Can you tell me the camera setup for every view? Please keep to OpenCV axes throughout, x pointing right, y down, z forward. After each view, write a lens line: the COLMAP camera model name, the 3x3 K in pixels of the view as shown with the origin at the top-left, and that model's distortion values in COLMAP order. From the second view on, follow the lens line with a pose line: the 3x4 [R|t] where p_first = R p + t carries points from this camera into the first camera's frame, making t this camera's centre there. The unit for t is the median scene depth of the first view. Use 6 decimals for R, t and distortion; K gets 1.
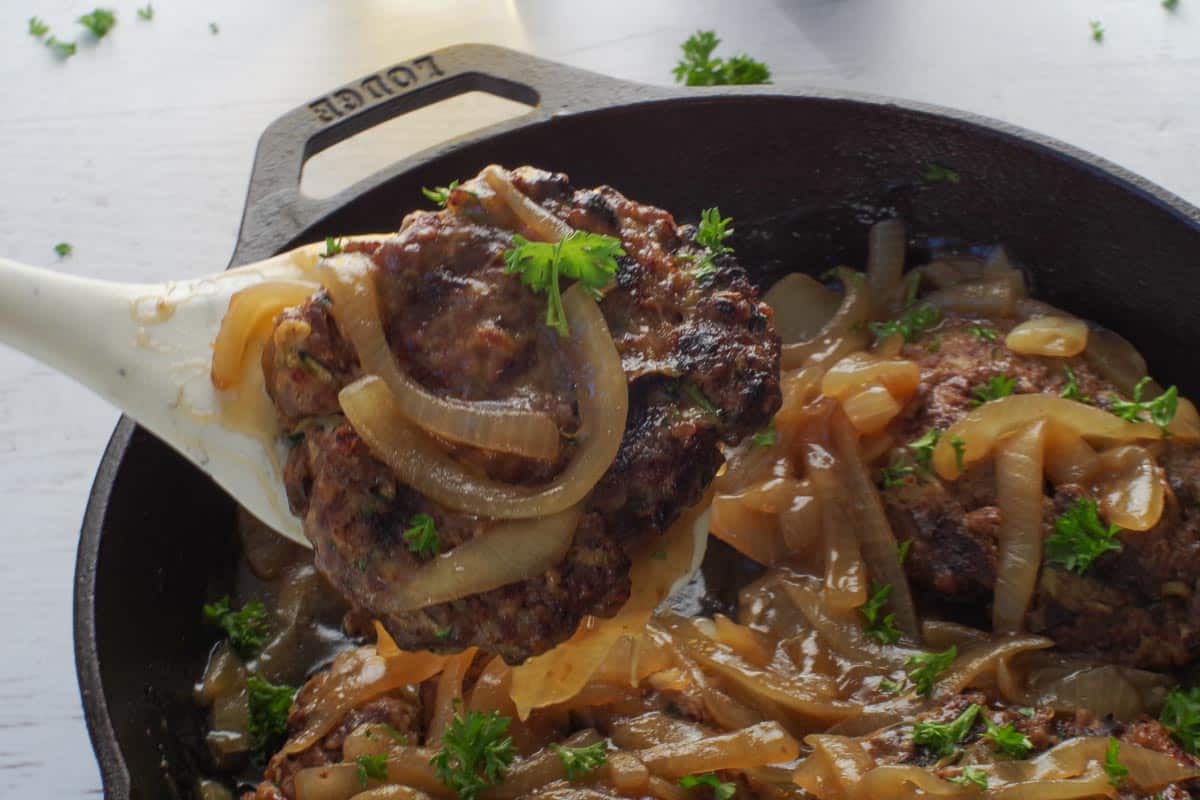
lens RADIAL K [[2690.4, 0, 600.0], [0, 2690.4, 400.0], [0, 0, 1]] dist [-0.191304, 0.012593]
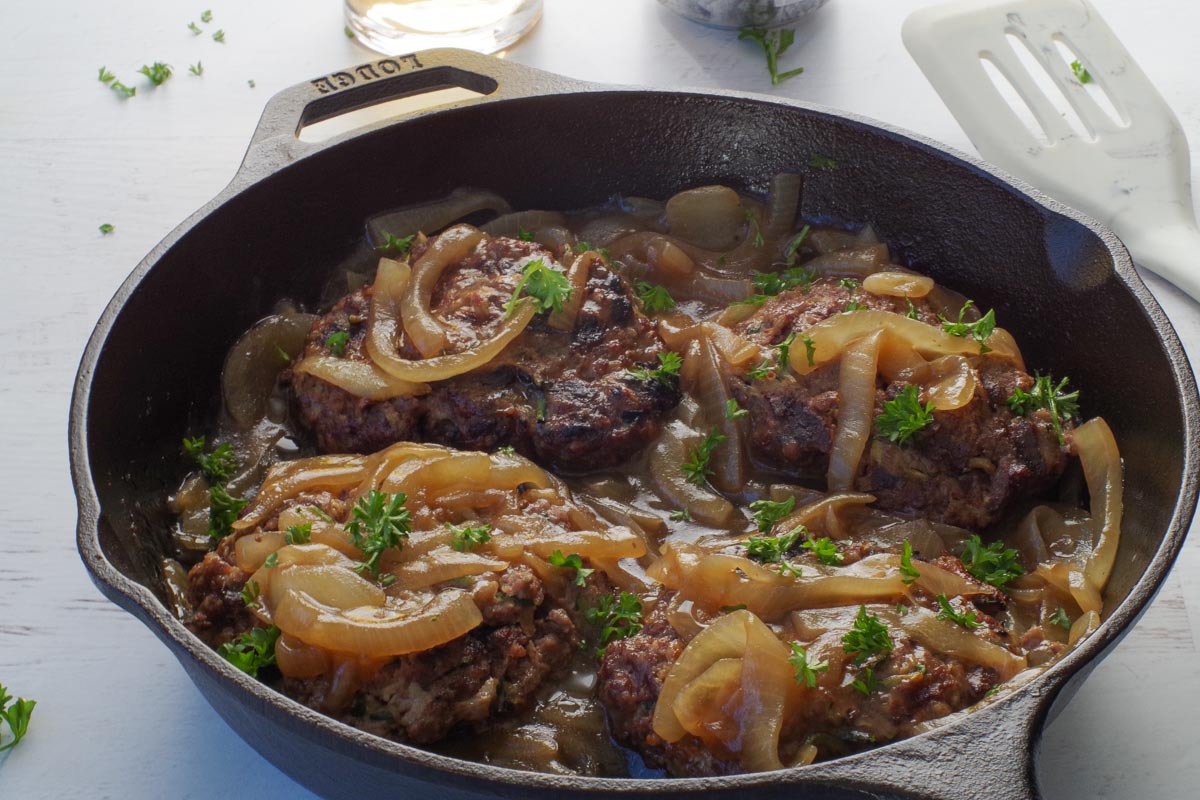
lens RADIAL K [[2690.4, 0, 600.0], [0, 2690.4, 400.0], [0, 0, 1]] dist [-0.191304, 0.012593]
pose [[0.997409, 0.059404, -0.040578, 0.090043], [-0.065045, 0.985626, -0.155915, 0.238373], [0.030733, 0.158151, 0.986937, -0.201115]]
